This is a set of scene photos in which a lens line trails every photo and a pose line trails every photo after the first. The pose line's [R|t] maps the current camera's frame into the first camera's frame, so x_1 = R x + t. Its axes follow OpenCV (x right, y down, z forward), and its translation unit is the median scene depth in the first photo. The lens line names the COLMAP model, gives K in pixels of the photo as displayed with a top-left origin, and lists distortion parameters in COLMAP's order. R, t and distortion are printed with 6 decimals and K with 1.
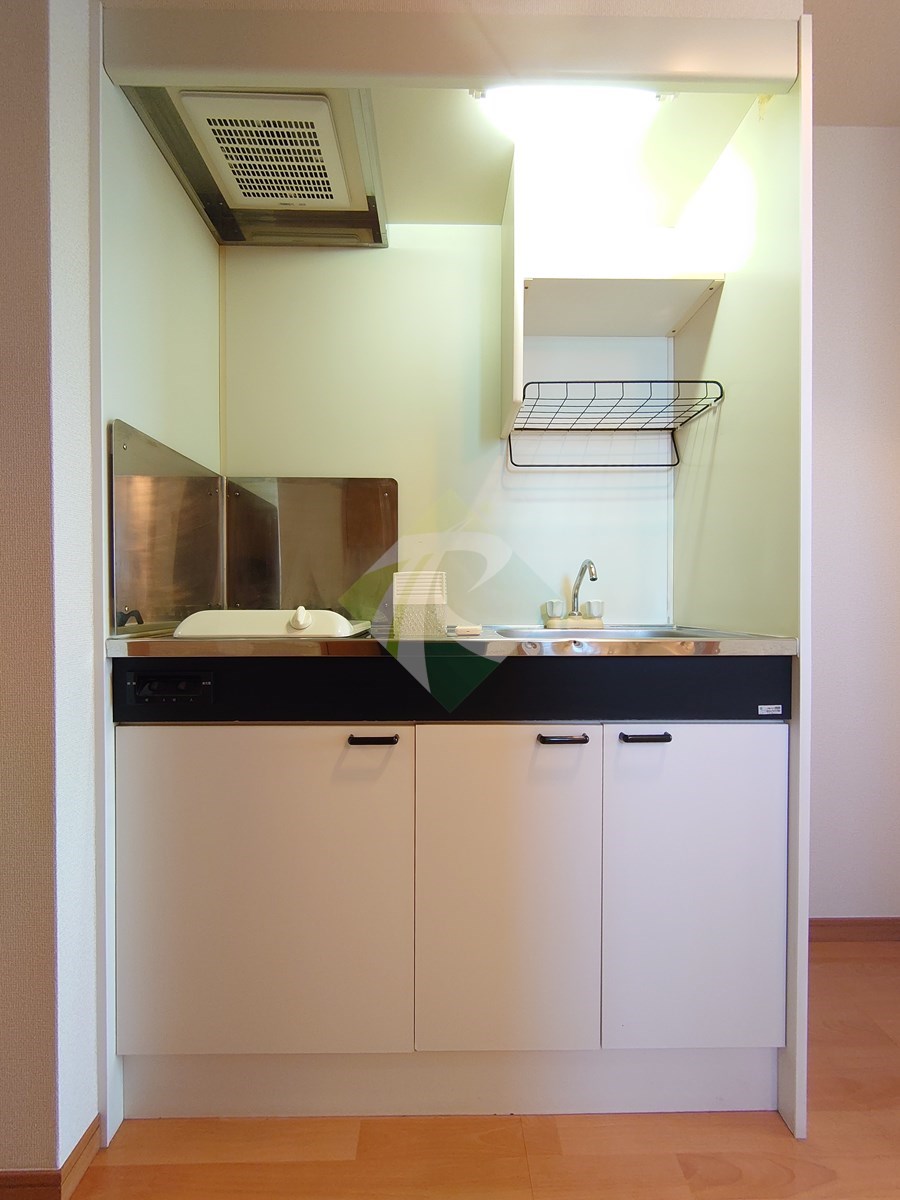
lens RADIAL K [[519.7, 0, 448.1], [0, 519.7, 601.0], [0, 0, 1]] dist [0.002295, -0.001757]
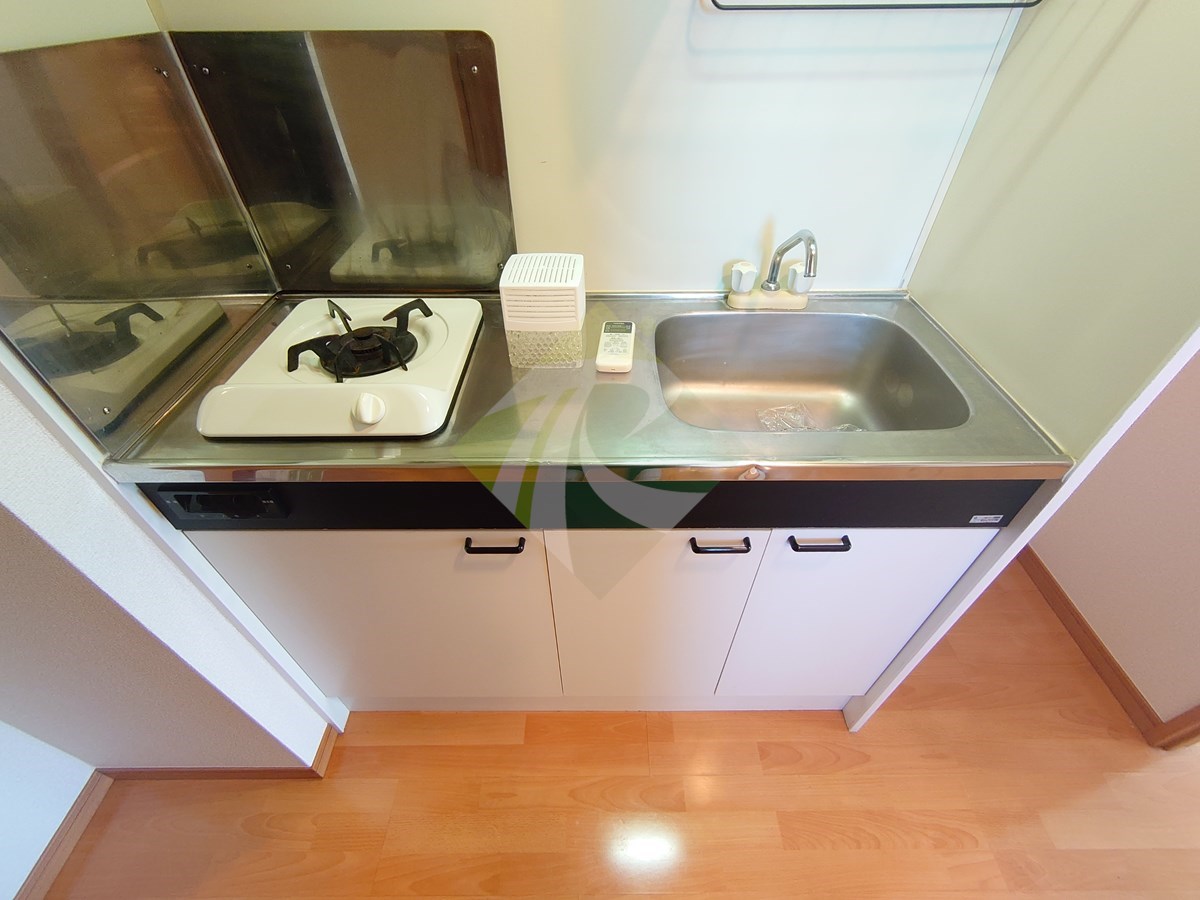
lens RADIAL K [[519.7, 0, 602.8], [0, 519.7, 449.2], [0, 0, 1]] dist [0.002295, -0.001757]
pose [[0.999822, 0.010086, -0.015923, 0.044177], [0.003192, 0.741953, 0.670445, -0.409194], [0.018577, -0.670376, 0.741789, 0.473508]]
